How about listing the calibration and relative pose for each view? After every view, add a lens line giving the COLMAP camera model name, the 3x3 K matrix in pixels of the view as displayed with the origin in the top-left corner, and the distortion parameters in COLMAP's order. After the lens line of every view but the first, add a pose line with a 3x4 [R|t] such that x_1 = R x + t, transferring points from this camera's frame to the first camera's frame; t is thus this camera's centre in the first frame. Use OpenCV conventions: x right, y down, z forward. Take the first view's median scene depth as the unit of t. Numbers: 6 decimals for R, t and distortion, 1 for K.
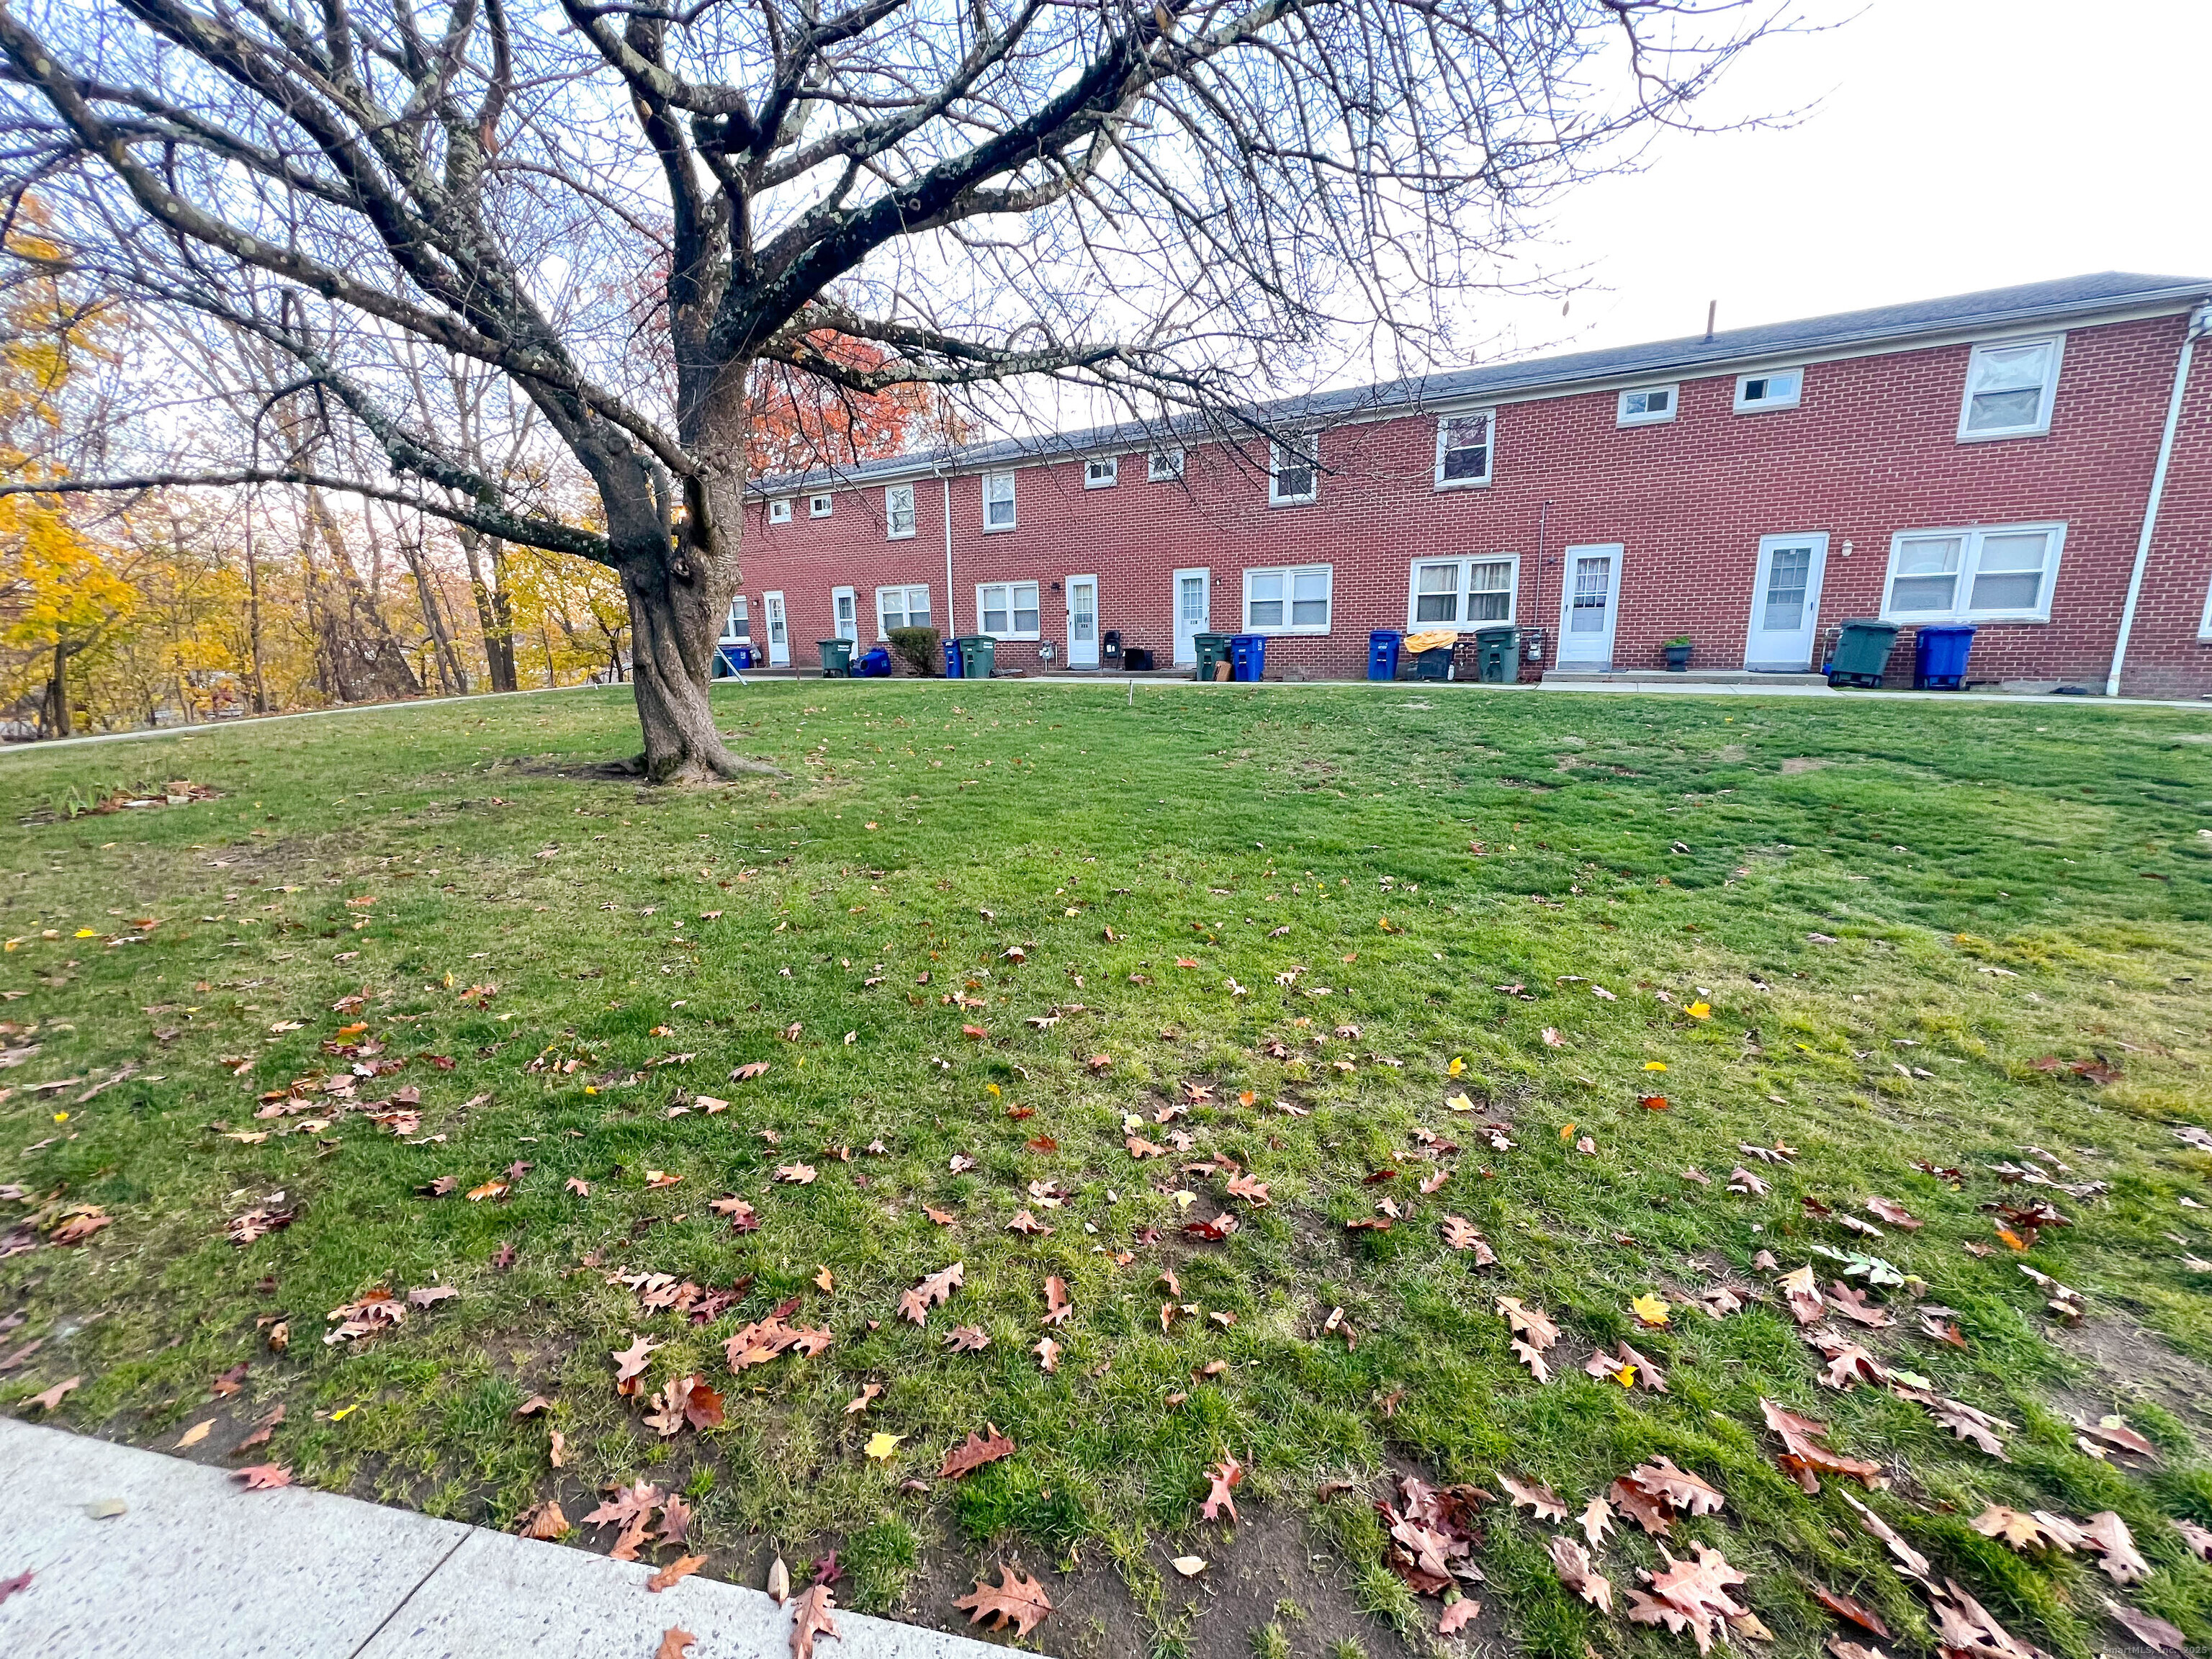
lens RADIAL K [[874.0, 0, 1096.4], [0, 874.0, 826.6], [0, 0, 1]] dist [-0.001434, -0.000260]
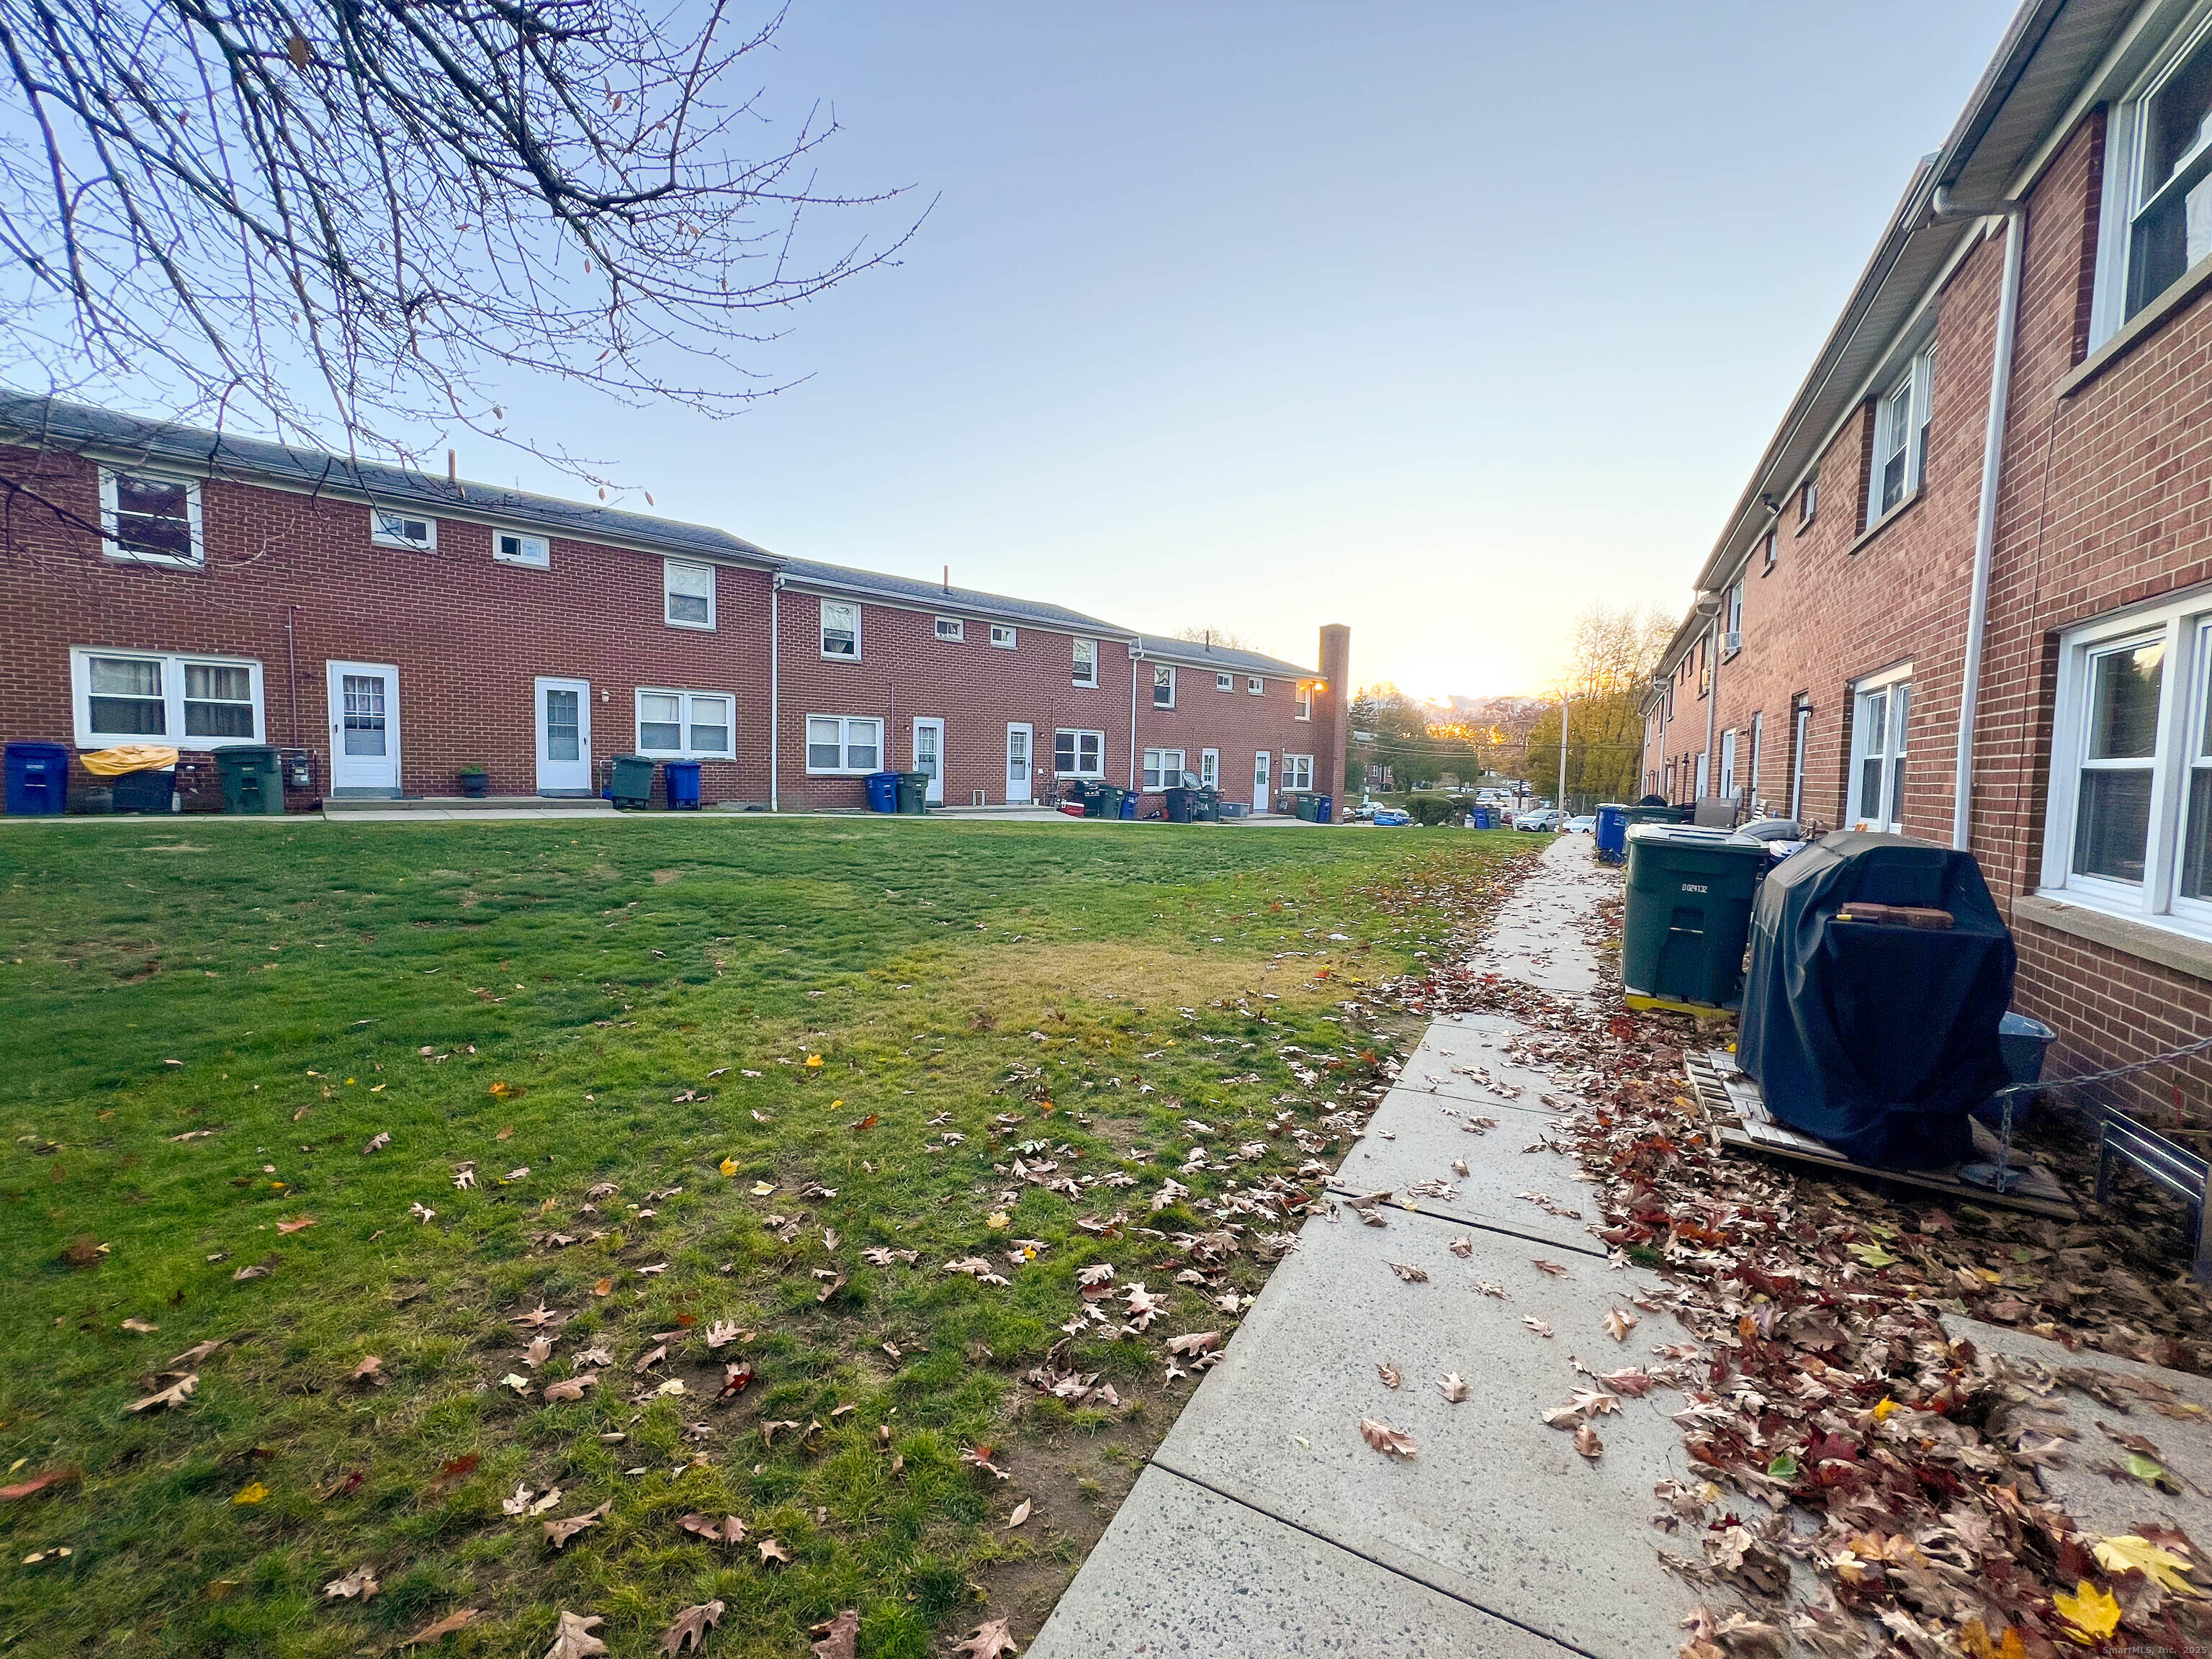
lens RADIAL K [[874.0, 0, 1096.4], [0, 874.0, 826.6], [0, 0, 1]] dist [-0.001434, -0.000260]
pose [[0.303196, -0.042037, 0.952001, -0.104468], [0.172469, 0.984949, -0.011437, -0.012462], [-0.937191, 0.167658, 0.305883, 0.032482]]
